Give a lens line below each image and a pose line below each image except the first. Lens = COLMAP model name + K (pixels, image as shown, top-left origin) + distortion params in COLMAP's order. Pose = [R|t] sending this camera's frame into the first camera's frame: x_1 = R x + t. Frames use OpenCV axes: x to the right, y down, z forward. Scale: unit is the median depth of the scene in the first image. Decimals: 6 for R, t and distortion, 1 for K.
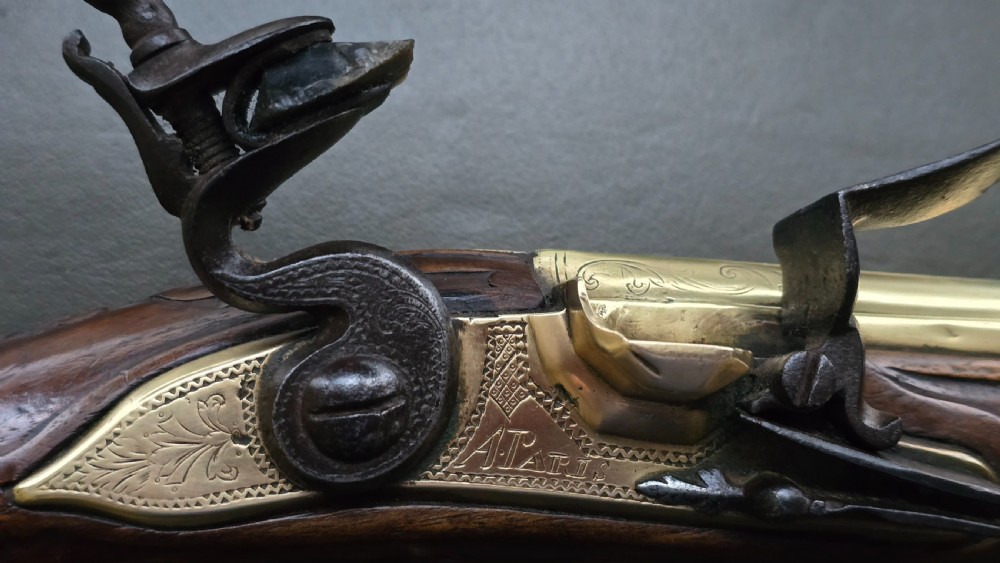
lens RADIAL K [[1454.0, 0, 500.0], [0, 1454.0, 281.5], [0, 0, 1]] dist [0.133085, -0.680437]
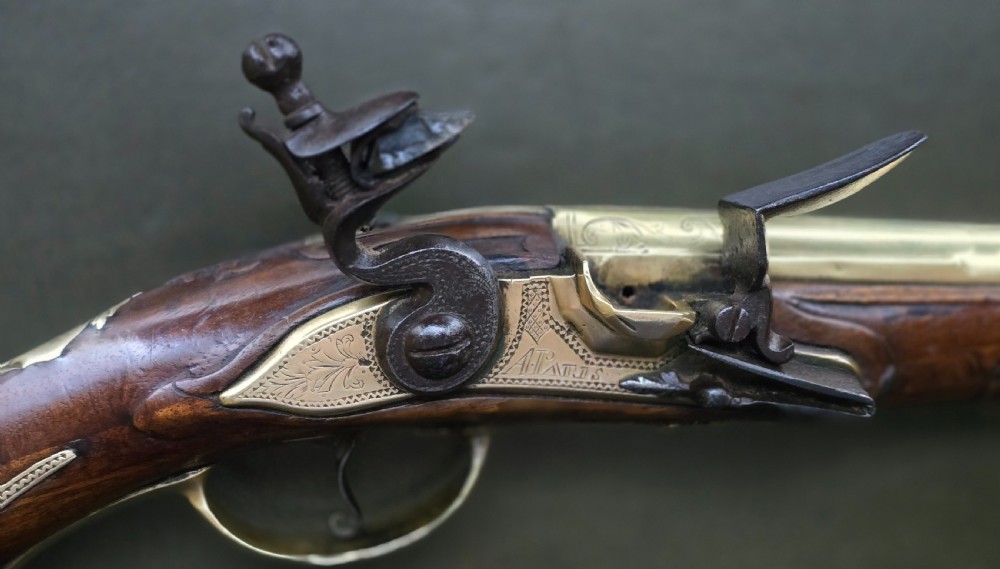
lens RADIAL K [[1493.8, 0, 500.0], [0, 1493.8, 284.5], [0, 0, 1]] dist [0.206348, -0.660044]
pose [[0.999985, -0.005375, 0.001347, -0.035468], [0.004840, 0.965600, 0.259986, -0.383171], [-0.002698, -0.259975, 0.965612, -0.510379]]
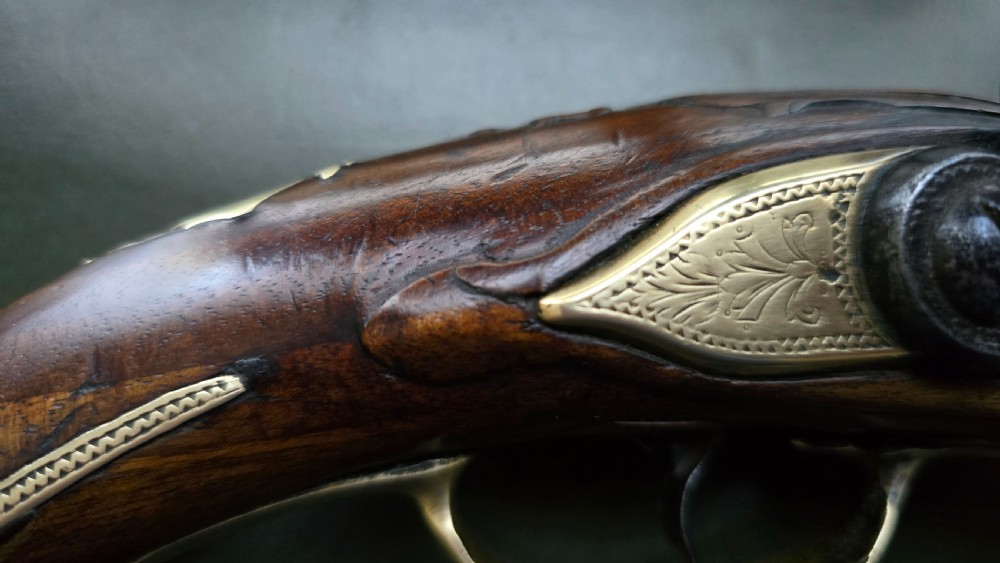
lens RADIAL K [[779.6, 0, 500.0], [0, 779.6, 281.5], [0, 0, 1]] dist [-0.083524, 0.000755]
pose [[0.992732, 0.117020, -0.028098, -0.339428], [-0.114769, 0.990813, 0.071539, 0.102594], [0.036212, -0.067794, 0.997042, 0.579764]]
